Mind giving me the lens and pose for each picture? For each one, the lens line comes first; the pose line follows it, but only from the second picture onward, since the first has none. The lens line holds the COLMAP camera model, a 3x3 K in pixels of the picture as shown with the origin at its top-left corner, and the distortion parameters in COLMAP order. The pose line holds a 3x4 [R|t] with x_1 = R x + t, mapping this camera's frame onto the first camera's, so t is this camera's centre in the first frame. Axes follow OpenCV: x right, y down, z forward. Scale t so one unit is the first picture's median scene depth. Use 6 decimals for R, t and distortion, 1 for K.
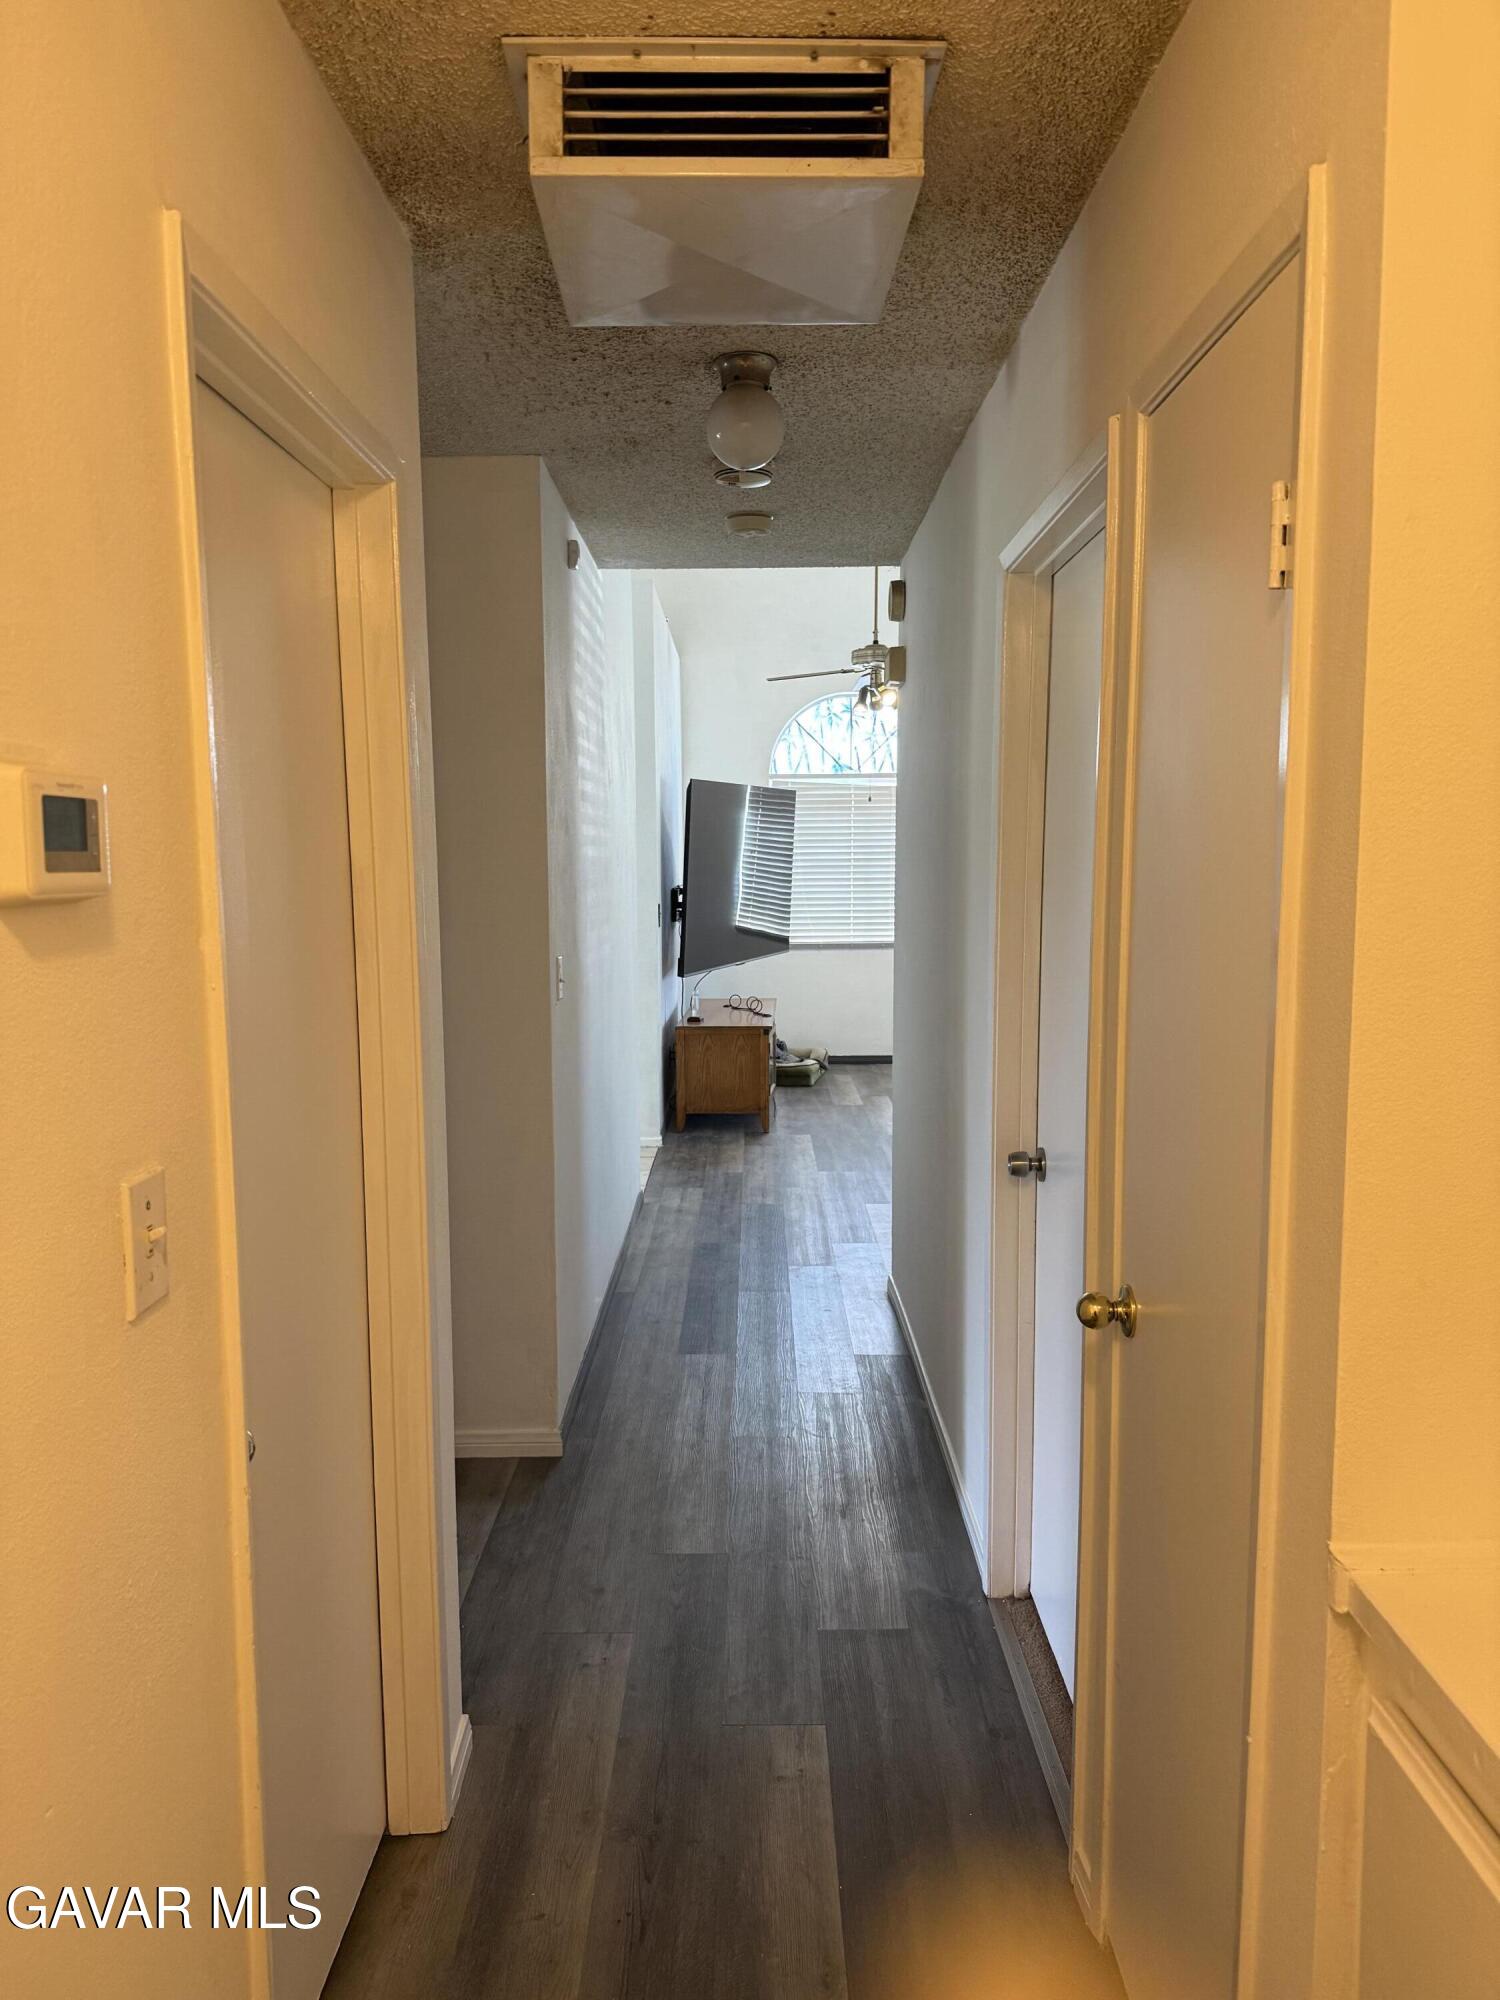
lens RADIAL K [[1401.8, 0, 754.1], [0, 1401.8, 1052.5], [0, 0, 1]] dist [0.138239, 0.000077]
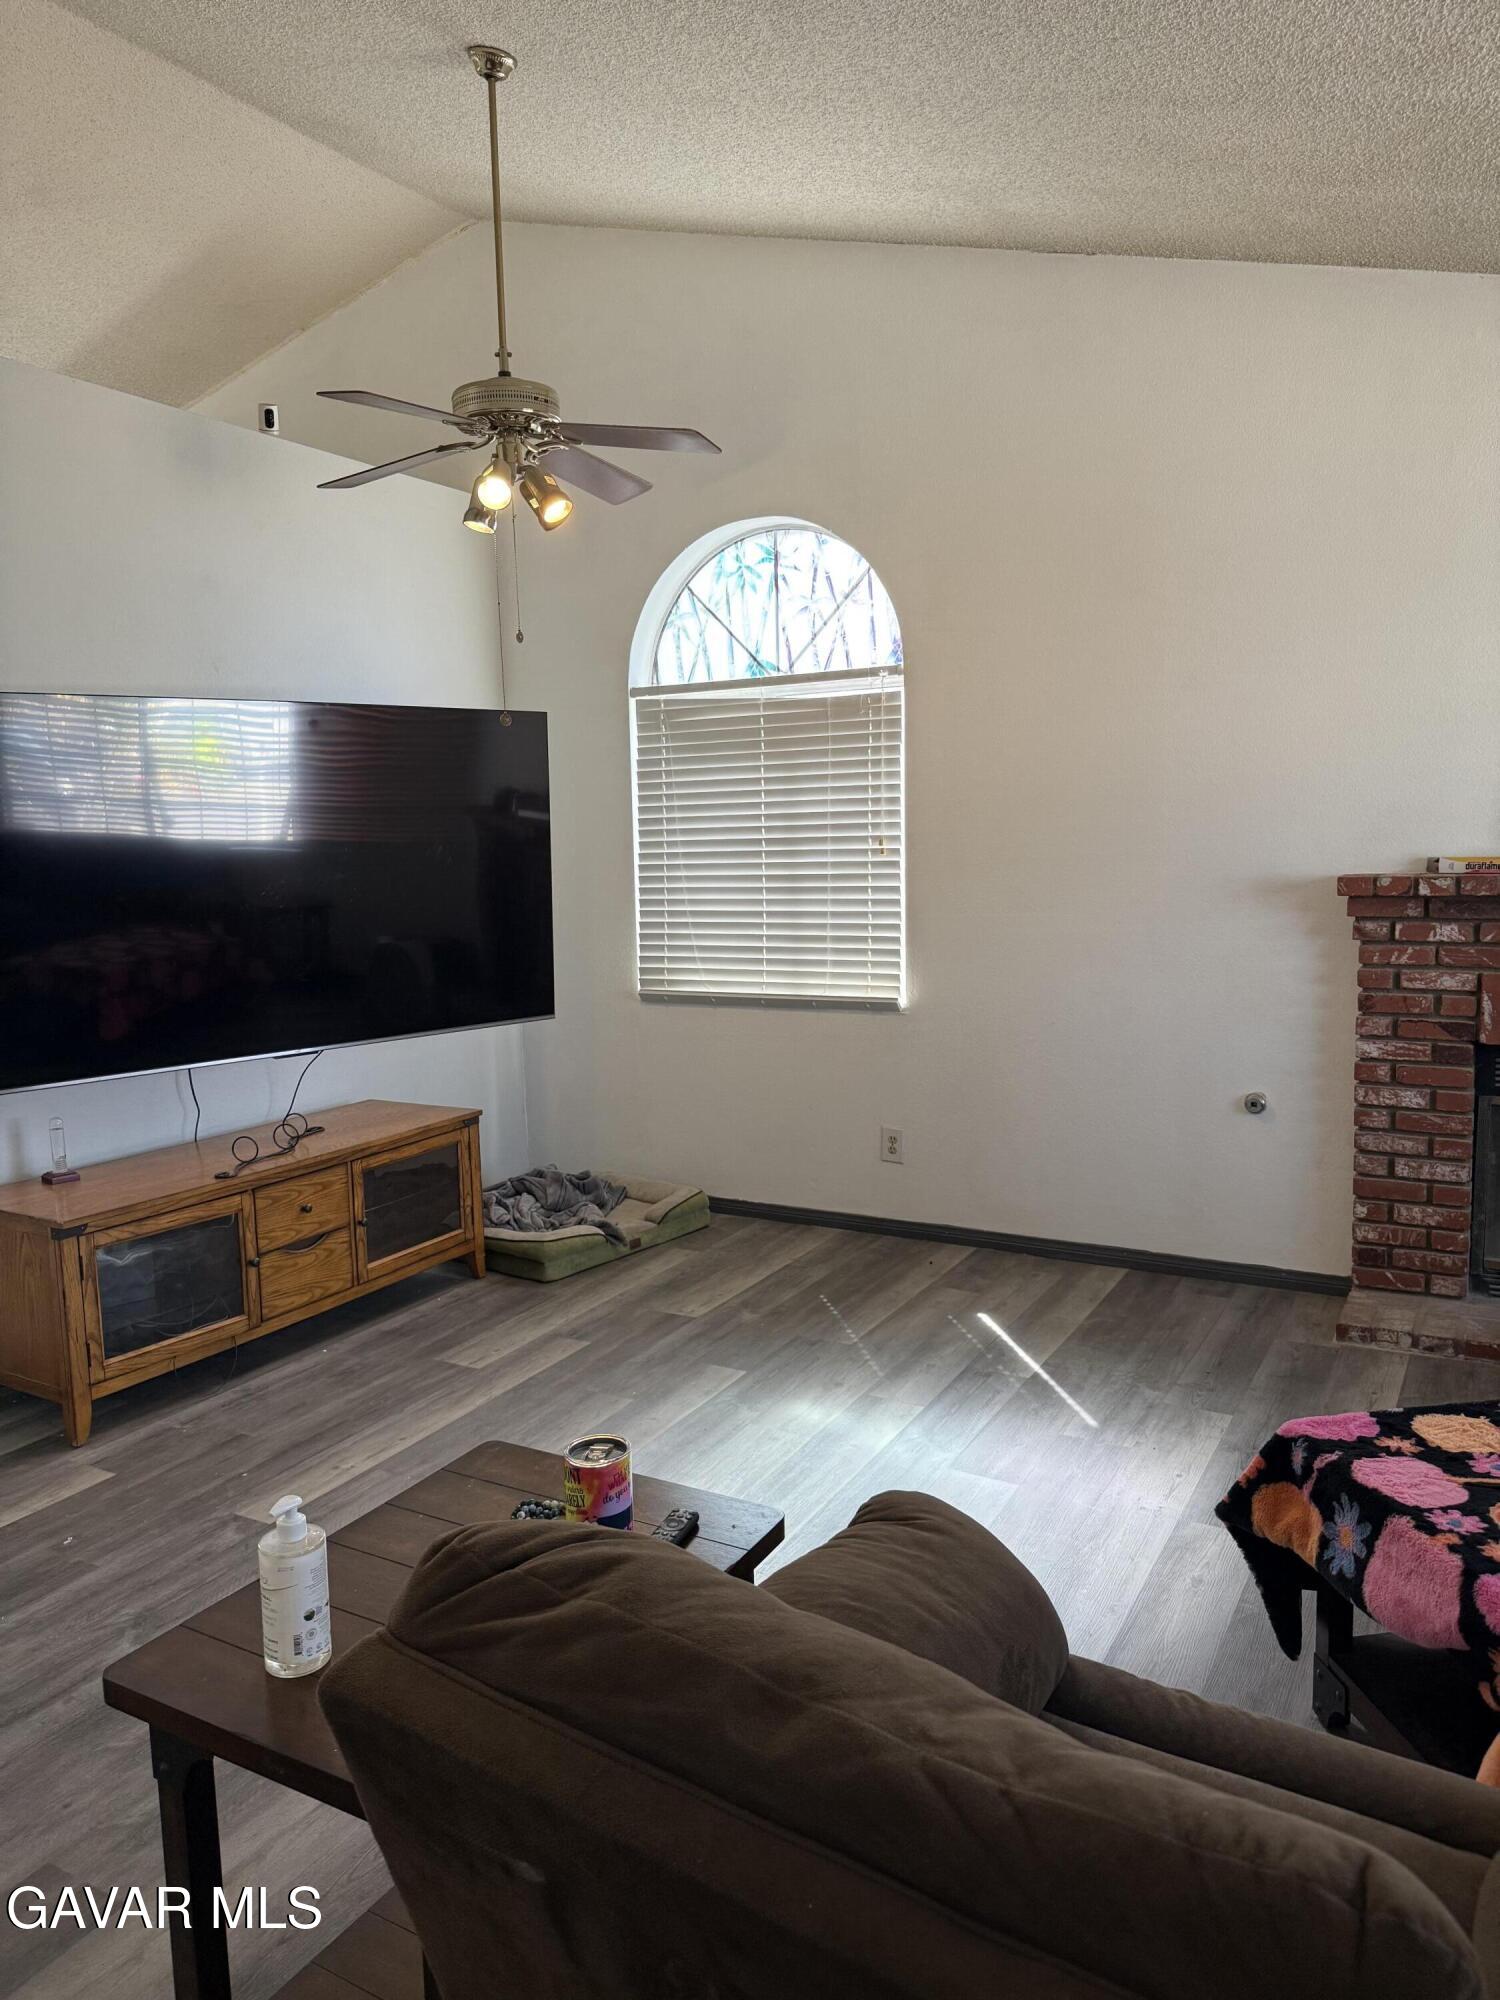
lens RADIAL K [[1399.1, 0, 761.2], [0, 1399.1, 985.7], [0, 0, 1]] dist [0.135060, -0.196883]
pose [[0.872253, 0.033195, -0.487927, 0.370192], [-0.042243, 0.999079, -0.007546, -0.088980], [0.487227, 0.027194, 0.872852, 0.615534]]
